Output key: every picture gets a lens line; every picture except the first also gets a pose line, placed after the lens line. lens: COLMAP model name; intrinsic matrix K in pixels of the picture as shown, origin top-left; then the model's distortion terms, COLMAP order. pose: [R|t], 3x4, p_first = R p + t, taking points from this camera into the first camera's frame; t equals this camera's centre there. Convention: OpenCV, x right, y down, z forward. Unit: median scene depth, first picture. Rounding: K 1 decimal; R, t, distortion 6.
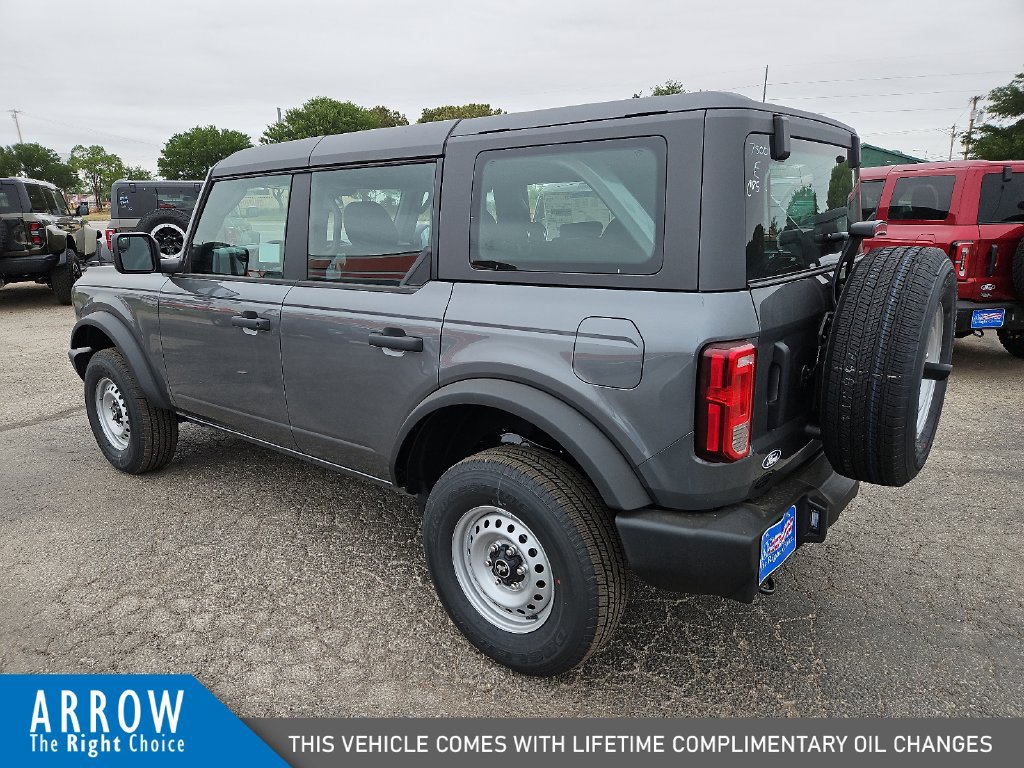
lens RADIAL K [[692.6, 0, 507.3], [0, 692.6, 388.3], [0, 0, 1]] dist [0.084003, -0.079935]
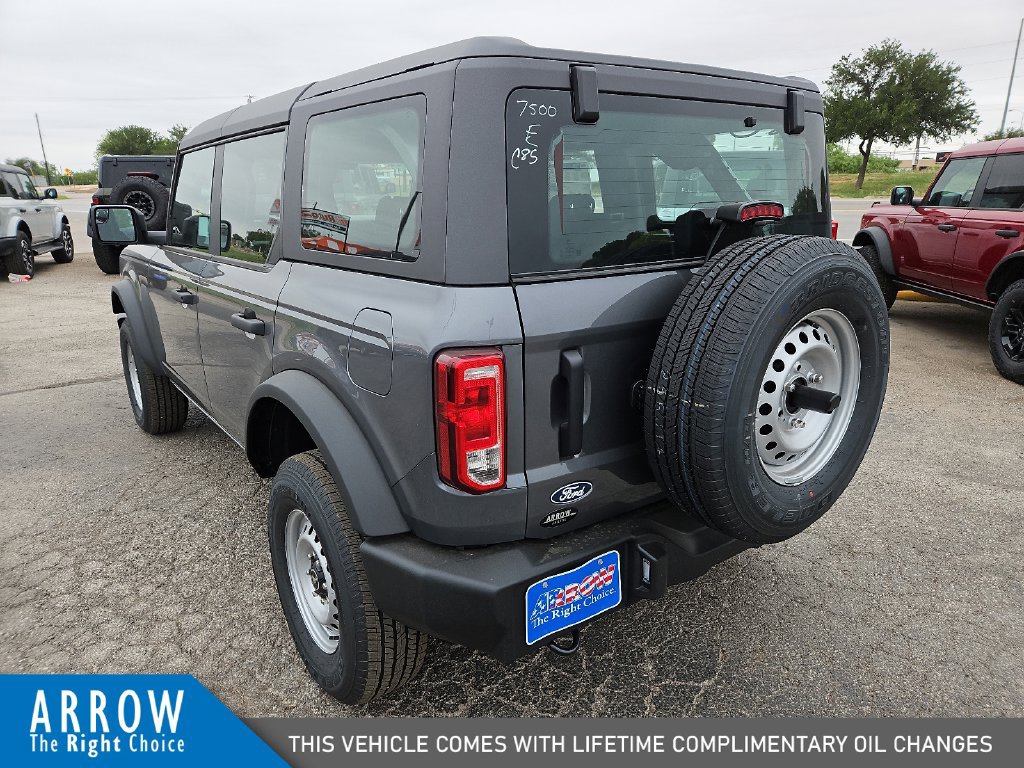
lens RADIAL K [[692.6, 0, 507.3], [0, 692.6, 388.3], [0, 0, 1]] dist [0.084003, -0.079935]
pose [[0.969169, 0.075455, -0.234558, 0.462574], [-0.068802, 0.996965, 0.036431, -0.043352], [0.236595, -0.019170, 0.971419, 0.184272]]
